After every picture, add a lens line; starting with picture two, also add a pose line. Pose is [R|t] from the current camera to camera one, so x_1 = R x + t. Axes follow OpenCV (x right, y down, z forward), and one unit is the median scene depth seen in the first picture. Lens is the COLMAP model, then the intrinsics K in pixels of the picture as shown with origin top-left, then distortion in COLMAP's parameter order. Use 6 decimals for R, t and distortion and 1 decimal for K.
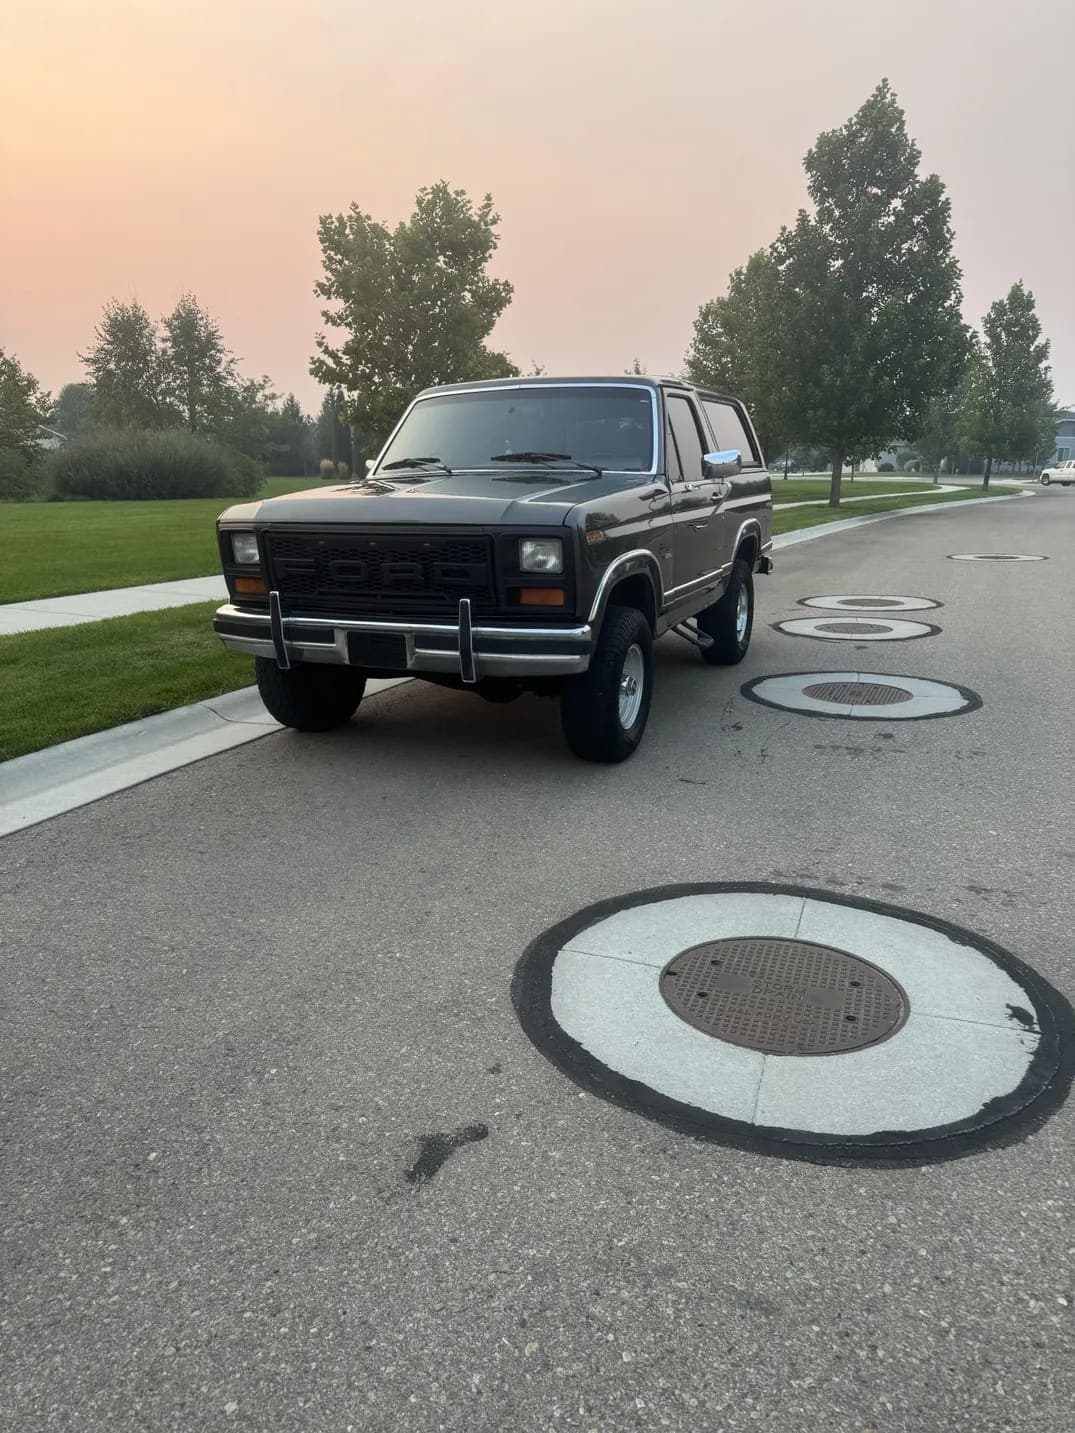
lens RADIAL K [[1002.3, 0, 537.5], [0, 1002.3, 716.5], [0, 0, 1]] dist [0.087315, -0.124951]
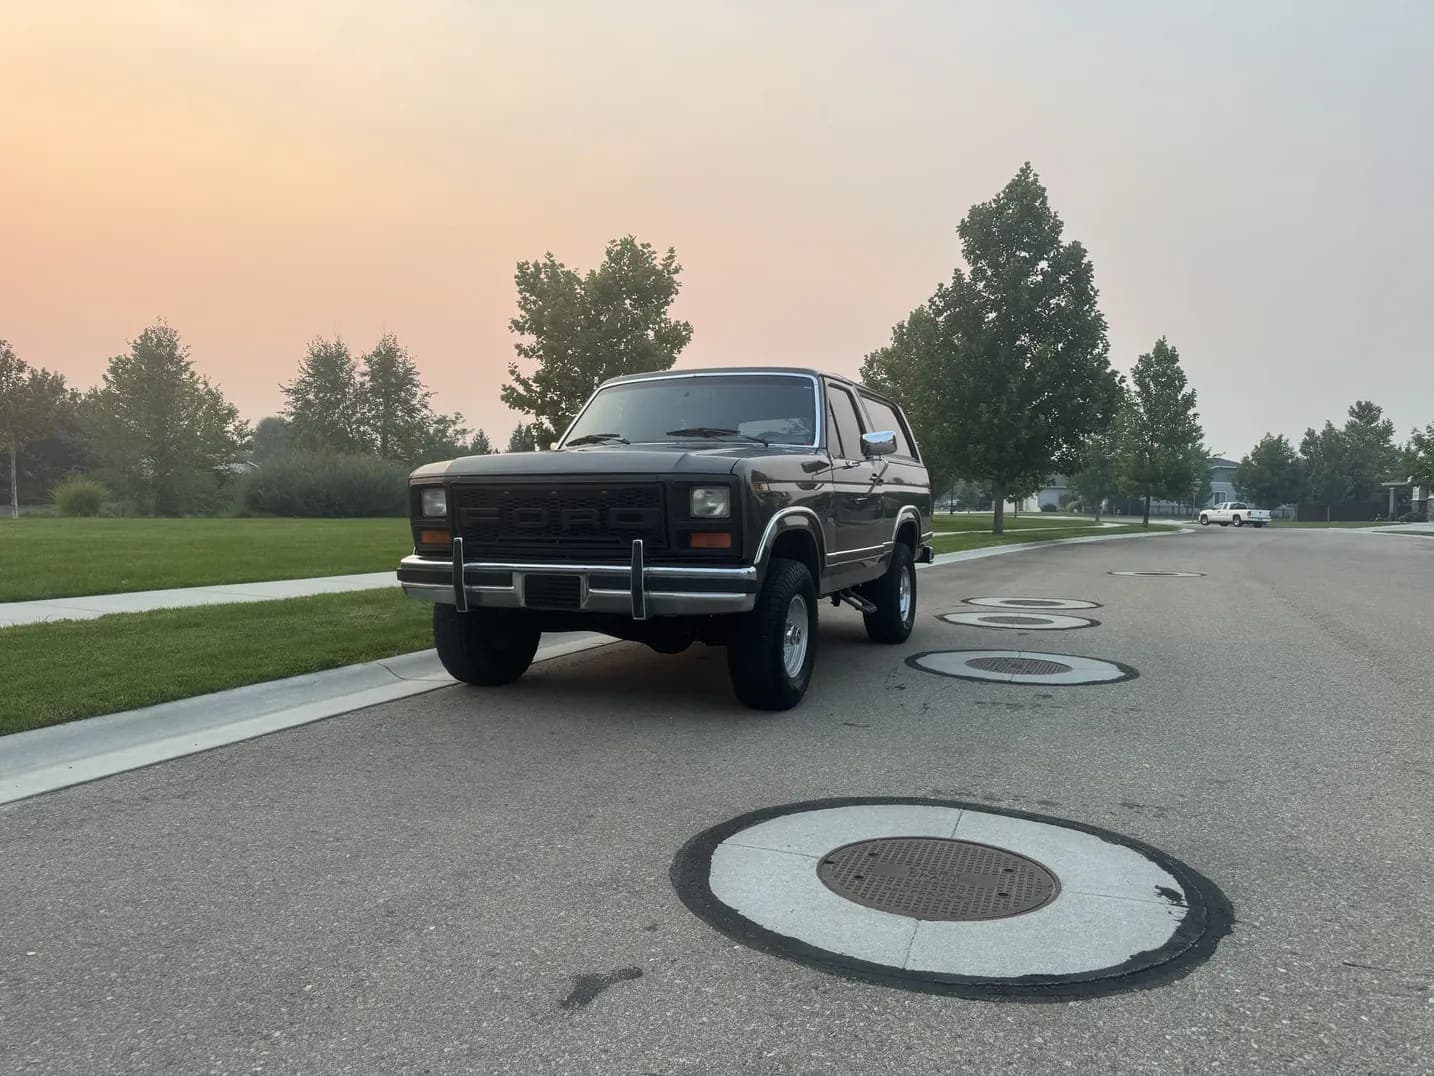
lens RADIAL K [[999.4, 0, 721.9], [0, 999.4, 536.9], [0, 0, 1]] dist [0.117883, -0.181106]
pose [[0.999847, 0.015245, 0.008578, 0.005334], [-0.013131, 0.978083, -0.207803, 0.069378], [-0.011558, 0.207659, 0.978133, -0.028999]]
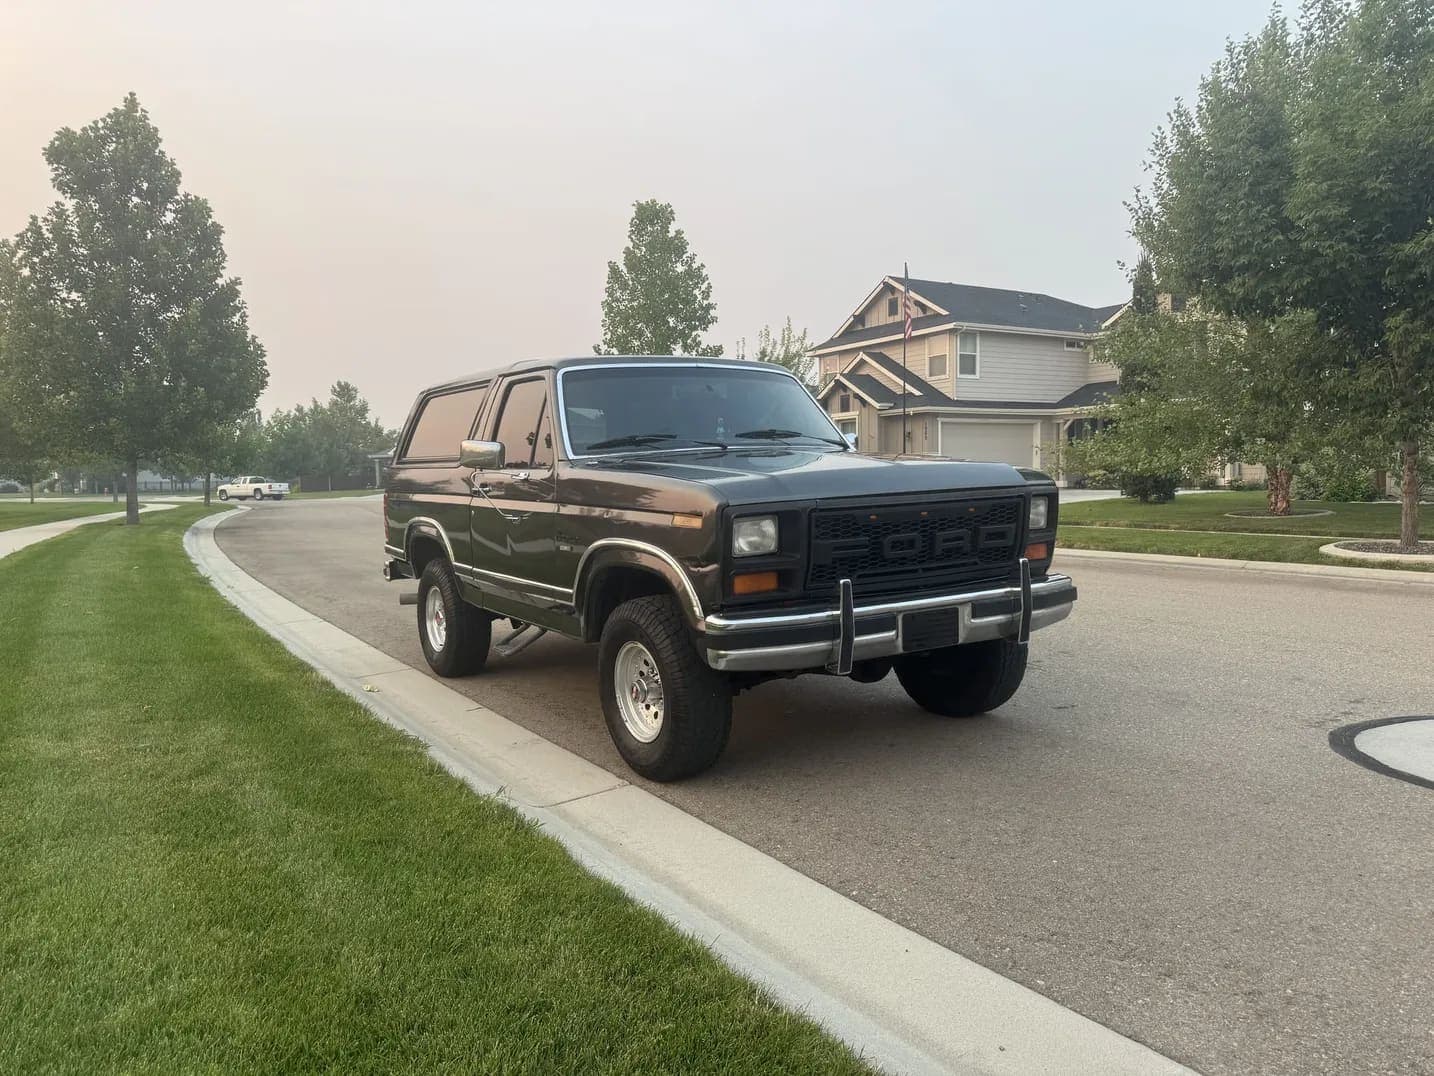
lens RADIAL K [[1003.0, 0, 717.0], [0, 1003.0, 538.0], [0, 0, 1]] dist [0.087315, -0.124951]
pose [[0.570389, -0.063443, 0.818921, -0.743381], [0.216355, 0.973408, -0.075282, -0.089077], [-0.792368, 0.220117, 0.568947, 0.464679]]
